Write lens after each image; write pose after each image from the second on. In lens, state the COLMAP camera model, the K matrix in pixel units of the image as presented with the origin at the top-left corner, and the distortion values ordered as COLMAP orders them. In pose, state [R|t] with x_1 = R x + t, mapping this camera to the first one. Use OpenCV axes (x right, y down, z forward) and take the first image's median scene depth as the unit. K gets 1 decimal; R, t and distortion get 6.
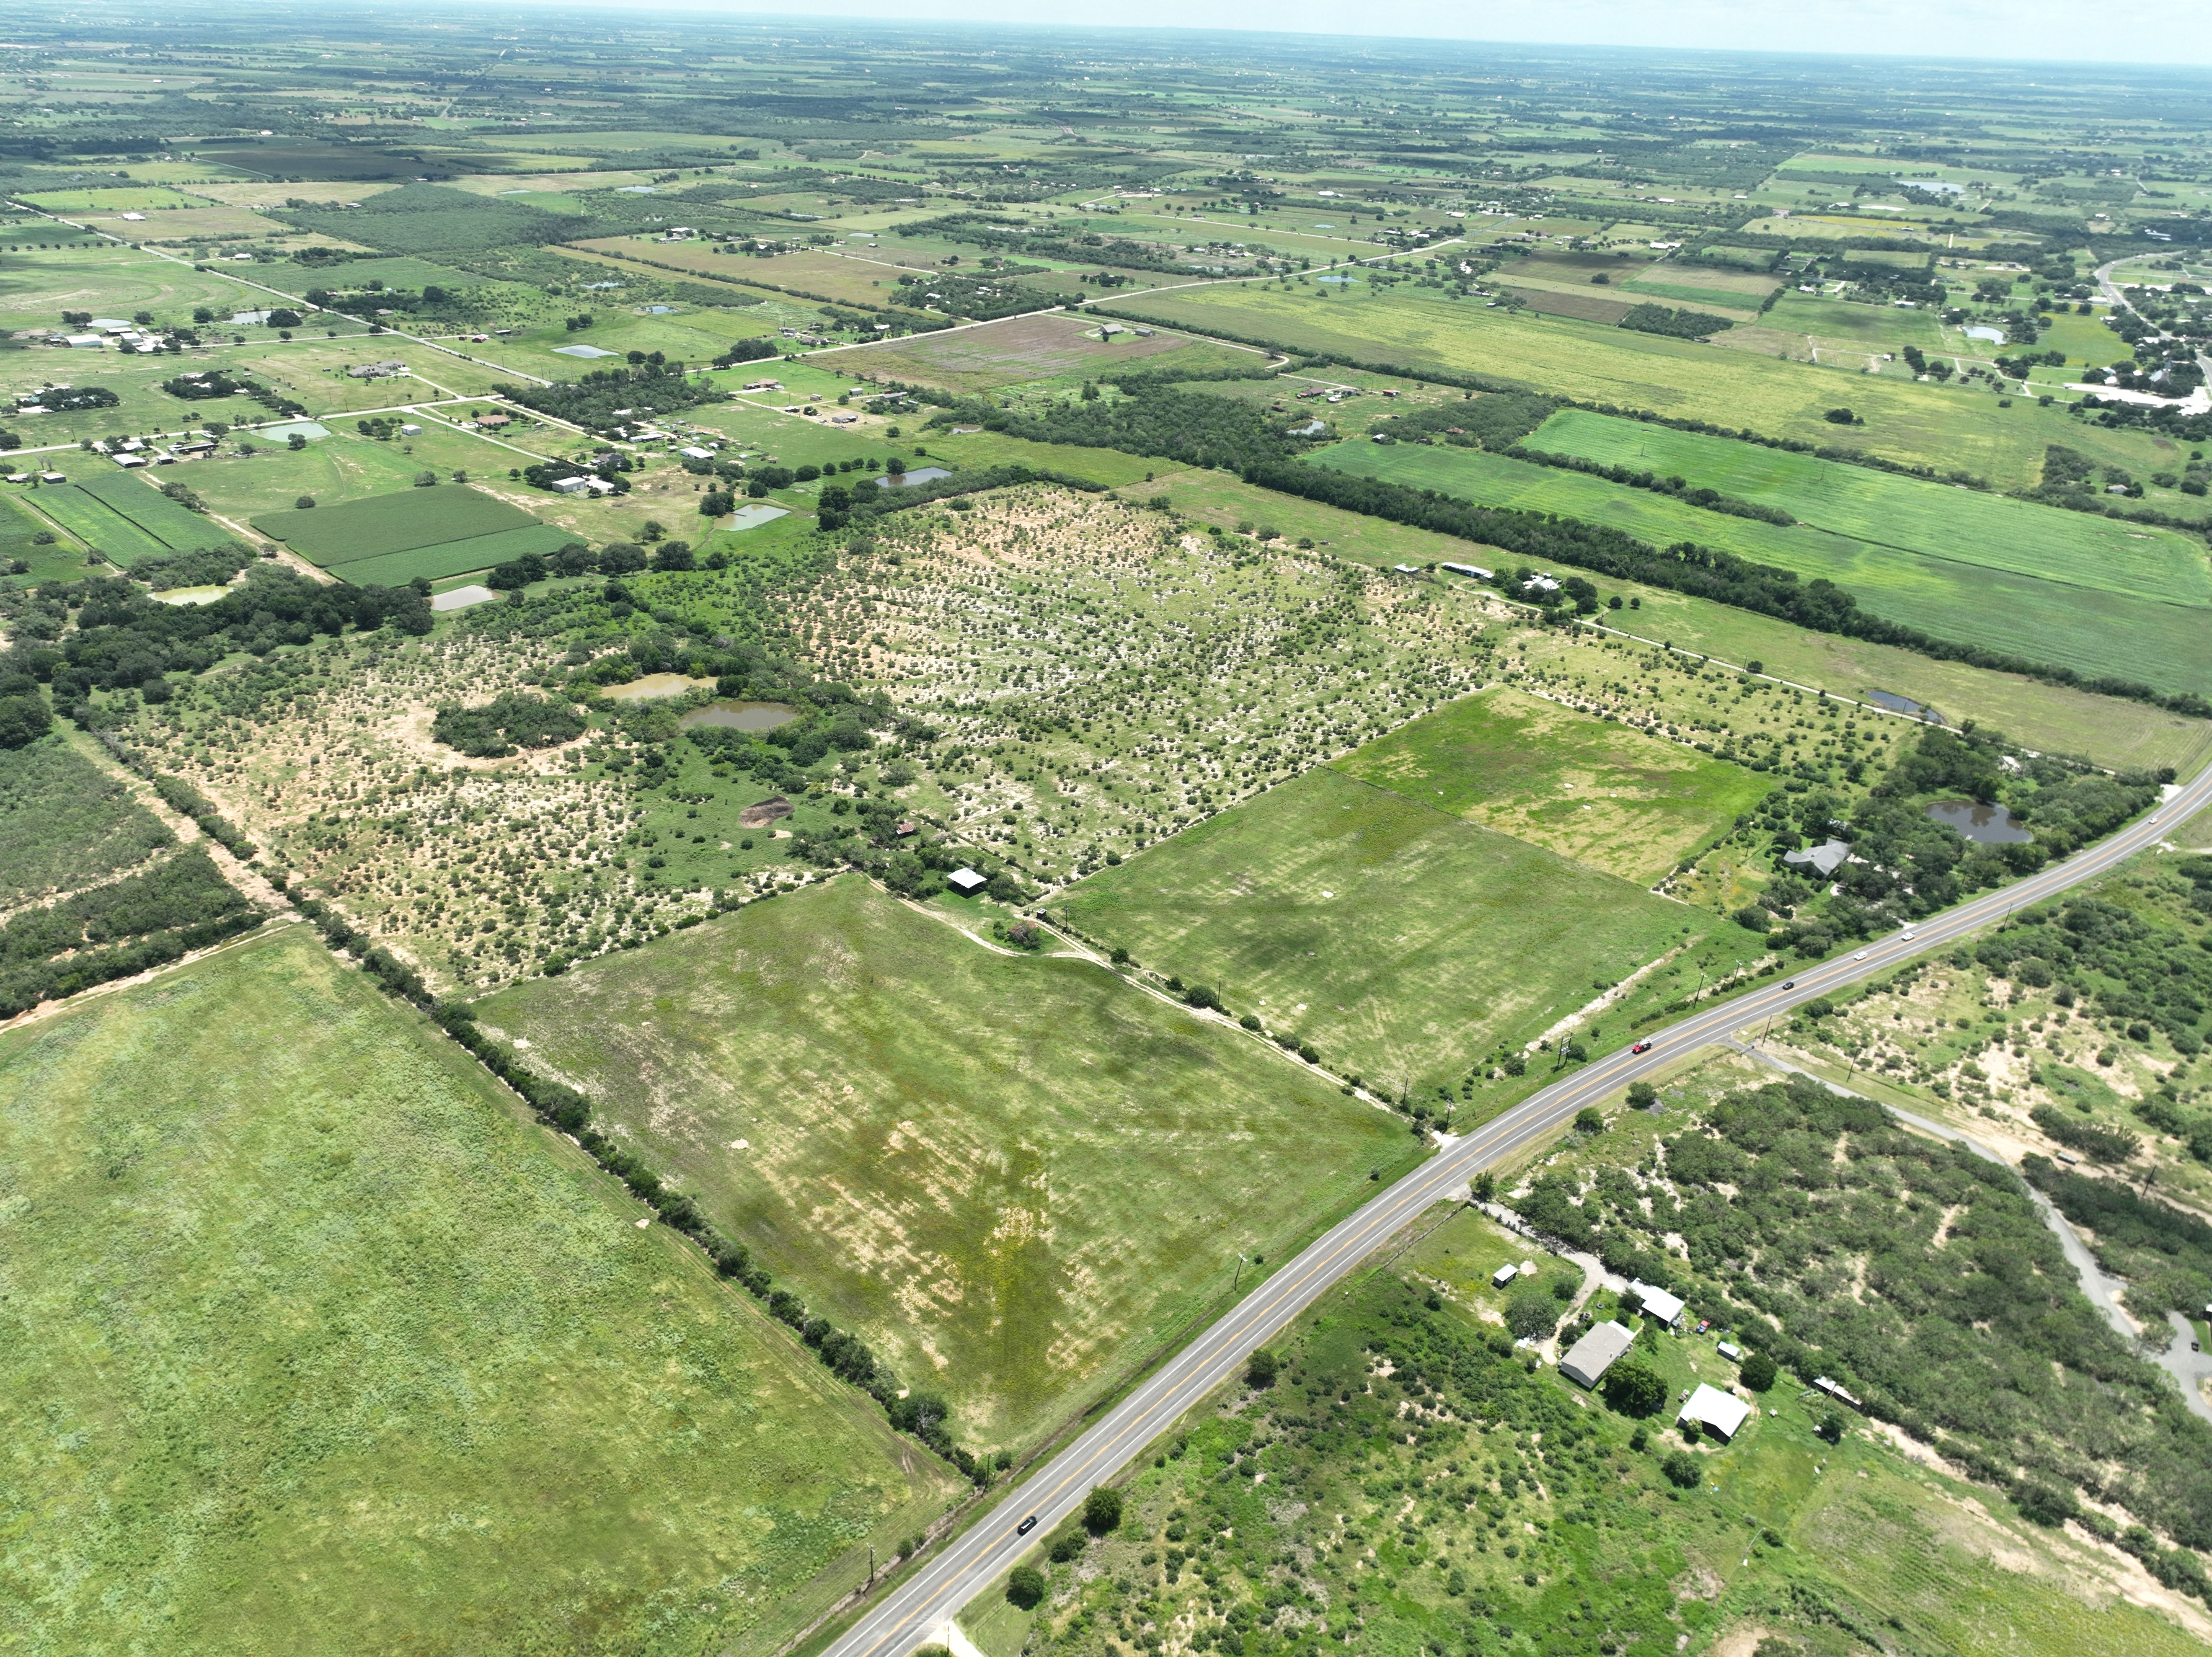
lens RADIAL K [[1550.9, 0, 1104.2], [0, 1550.9, 840.5], [0, 0, 1]] dist [-0.001119, 0.014207]
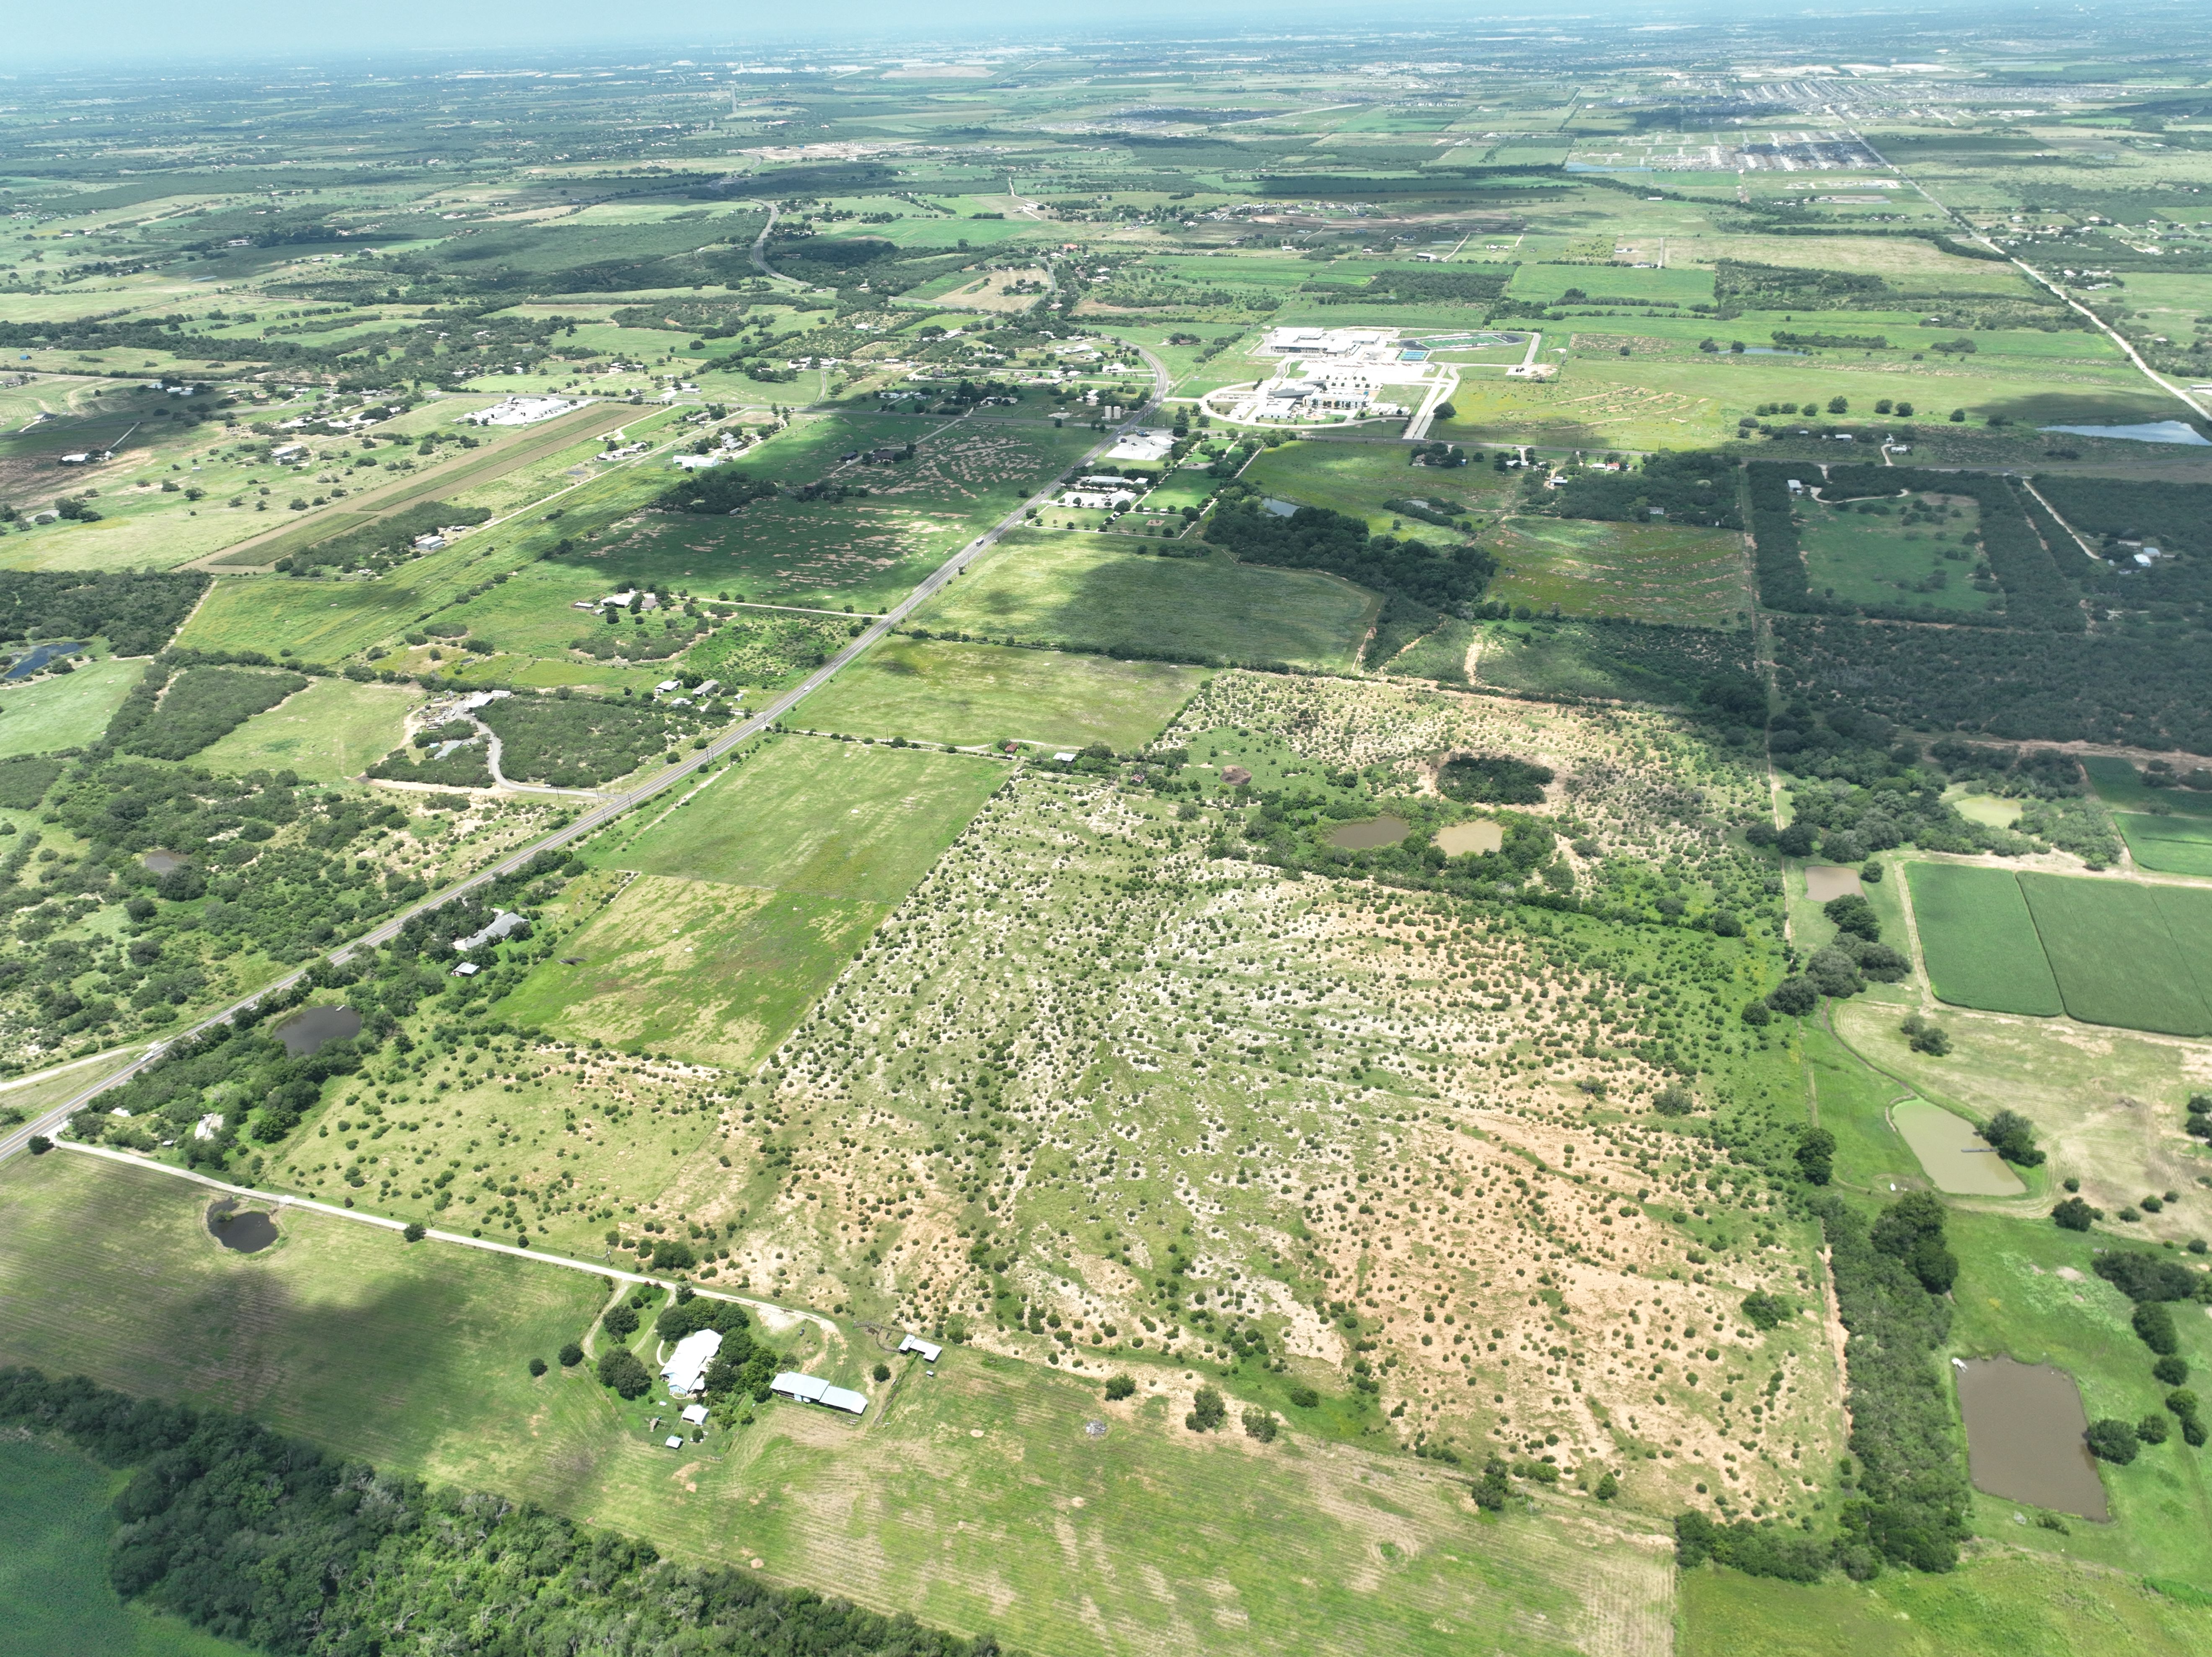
lens RADIAL K [[1550.9, 0, 1102.5], [0, 1550.9, 822.7], [0, 0, 1]] dist [-0.001119, 0.014207]
pose [[-0.905799, 0.191571, -0.377927, 0.416876], [-0.202277, 0.588234, 0.782984, -1.004900], [0.372306, 0.785672, -0.494072, 1.531651]]
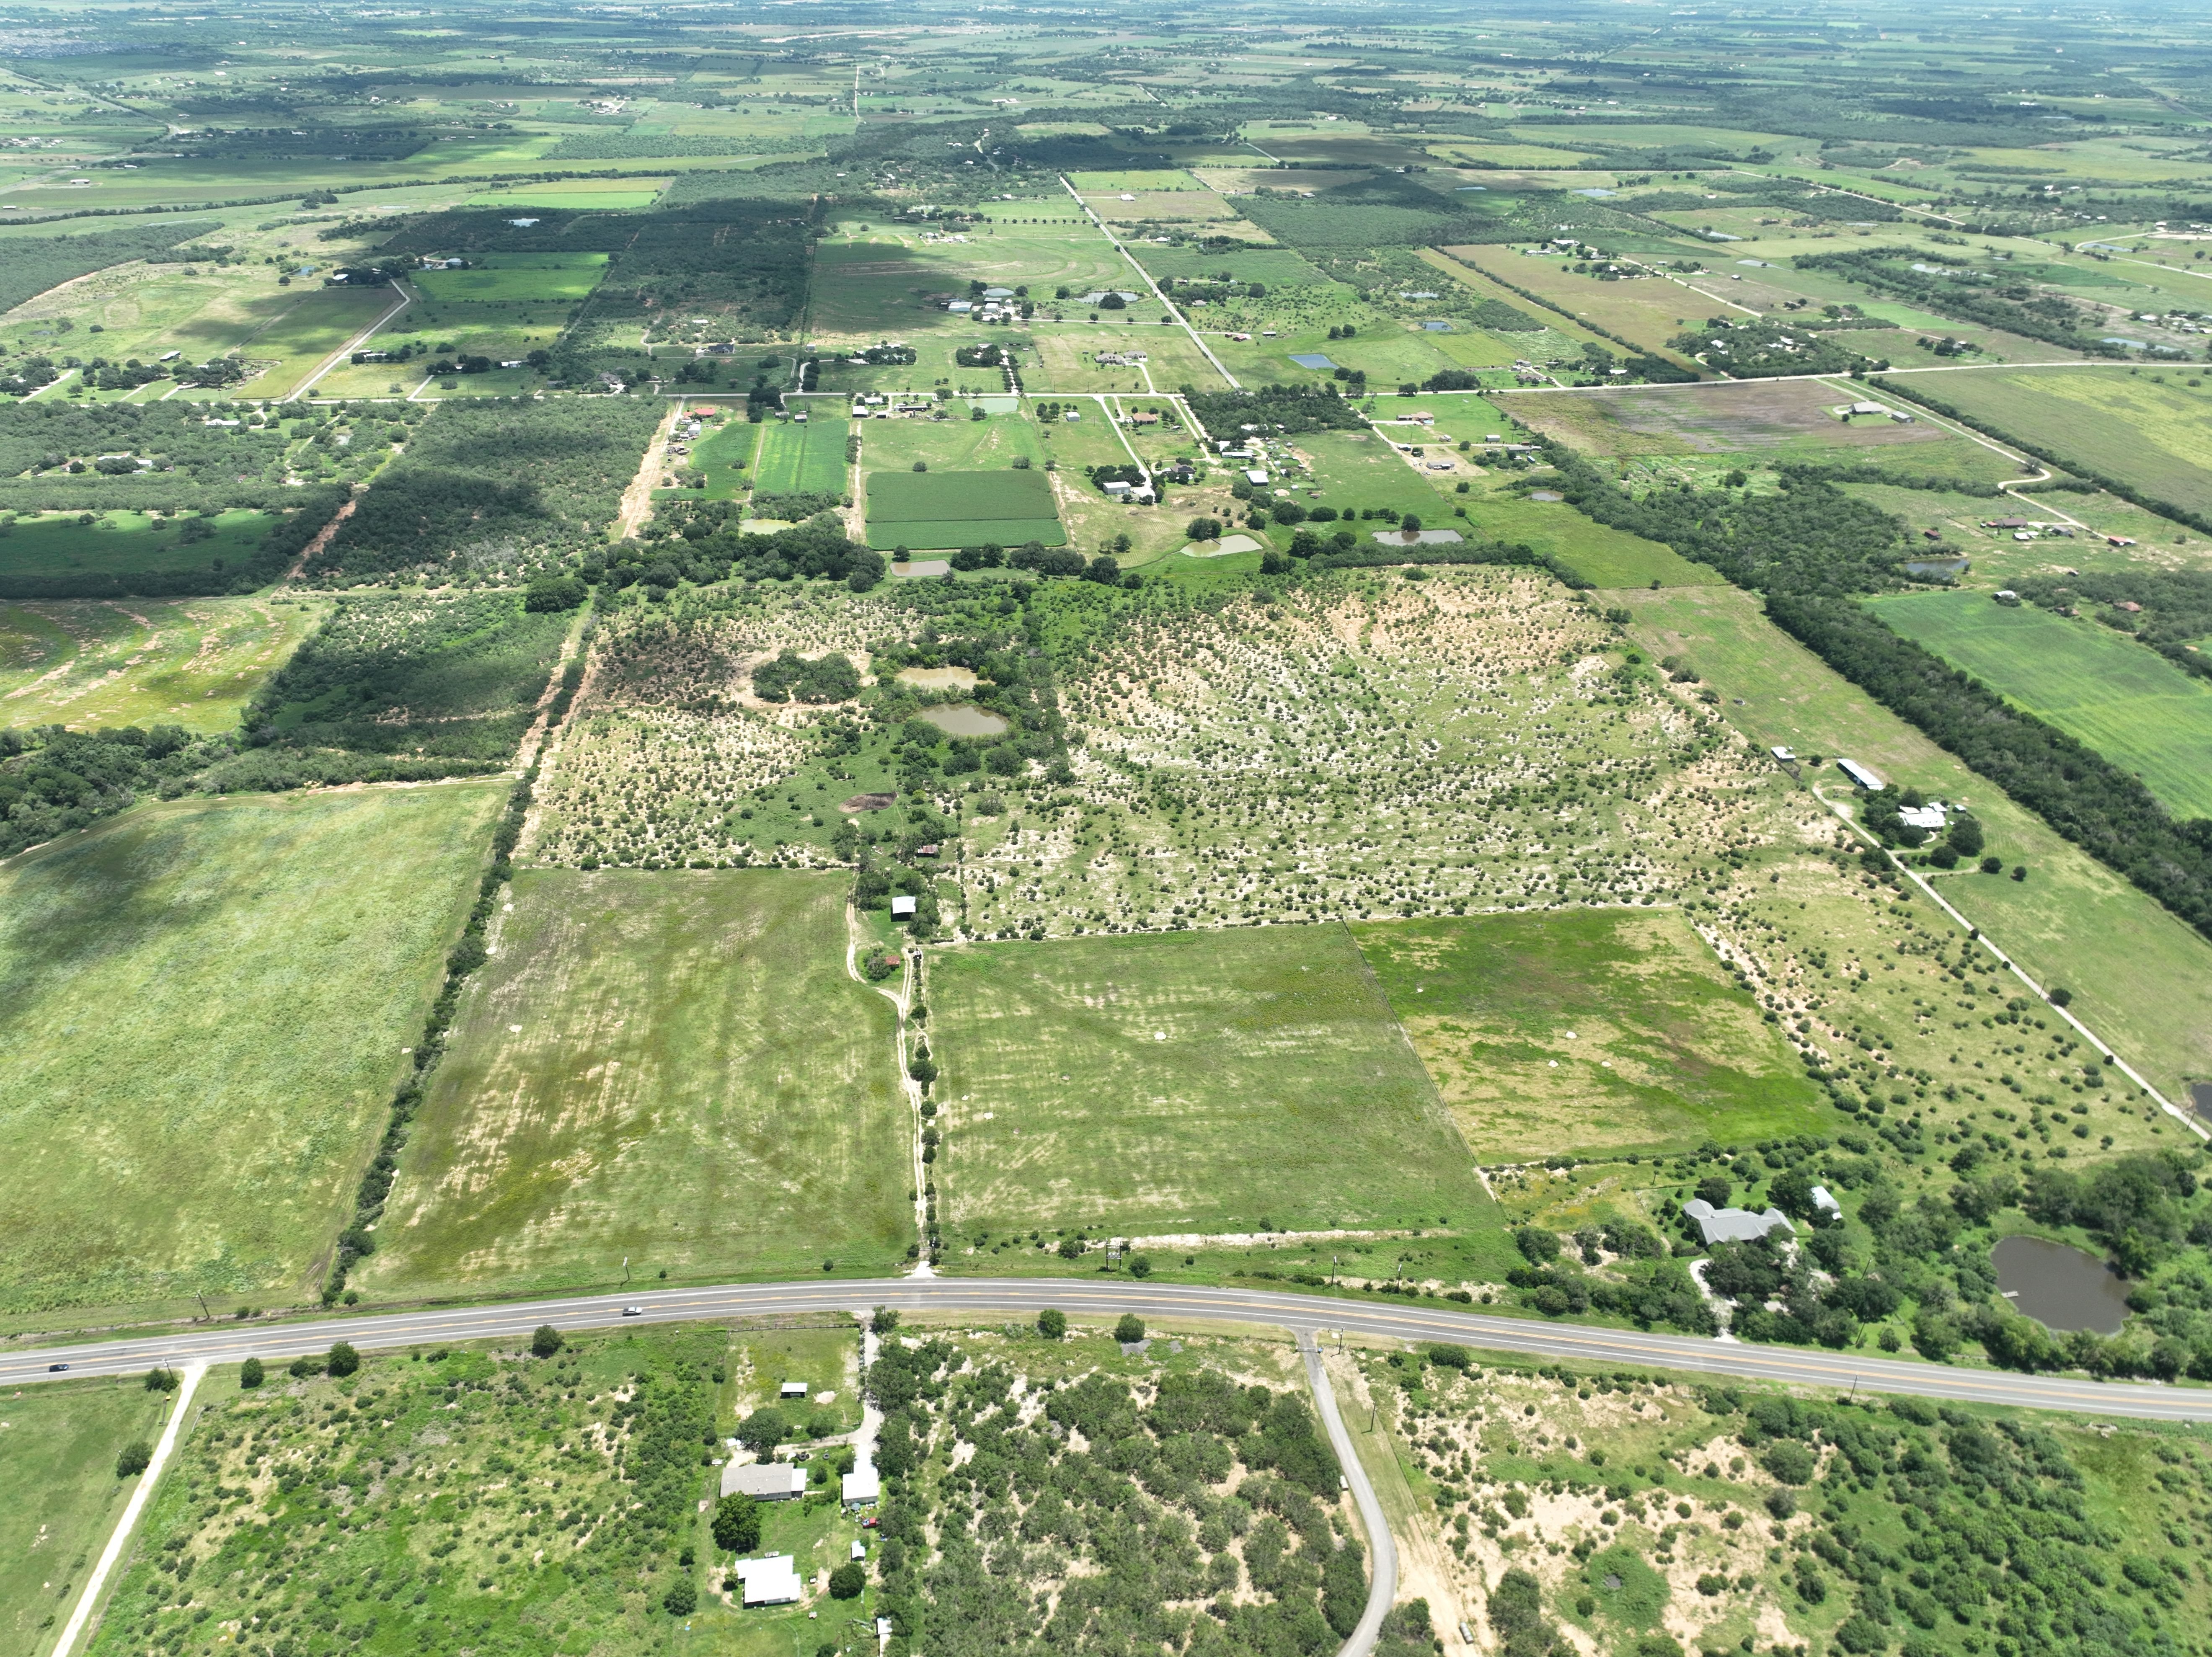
lens RADIAL K [[1550.9, 0, 1099.7], [0, 1550.9, 838.0], [0, 0, 1]] dist [-0.001119, 0.014207]
pose [[0.774992, 0.297264, -0.557693, 0.522330], [-0.287819, 0.951656, 0.107290, -0.151382], [0.562625, 0.077365, 0.823084, 0.112641]]
